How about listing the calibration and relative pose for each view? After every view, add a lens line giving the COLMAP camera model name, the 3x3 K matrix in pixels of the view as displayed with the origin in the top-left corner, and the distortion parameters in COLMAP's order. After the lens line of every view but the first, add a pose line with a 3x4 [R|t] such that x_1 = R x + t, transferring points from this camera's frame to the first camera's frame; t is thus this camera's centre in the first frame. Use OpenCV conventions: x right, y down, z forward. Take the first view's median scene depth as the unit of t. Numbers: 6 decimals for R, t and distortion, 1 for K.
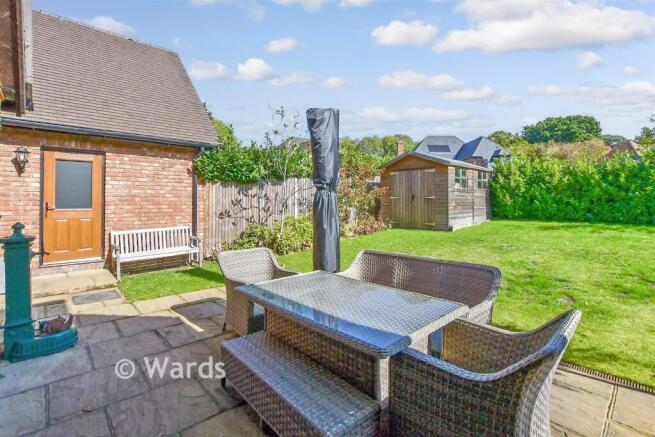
lens RADIAL K [[312.0, 0, 326.2], [0, 312.0, 201.1], [0, 0, 1]] dist [-0.005476, -0.000502]
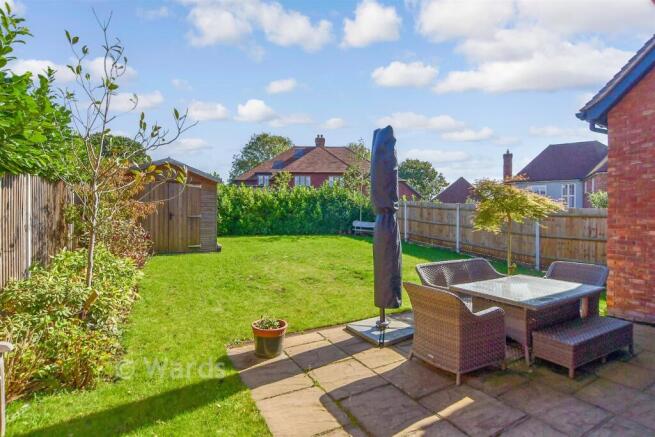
lens RADIAL K [[312.0, 0, 329.4], [0, 312.0, 217.9], [0, 0, 1]] dist [-0.005476, -0.000502]
pose [[0.222178, 0.002604, 0.975003, -0.462903], [-0.004216, 0.999990, -0.001710, -0.007152], [-0.974997, -0.003731, 0.222187, 0.445165]]
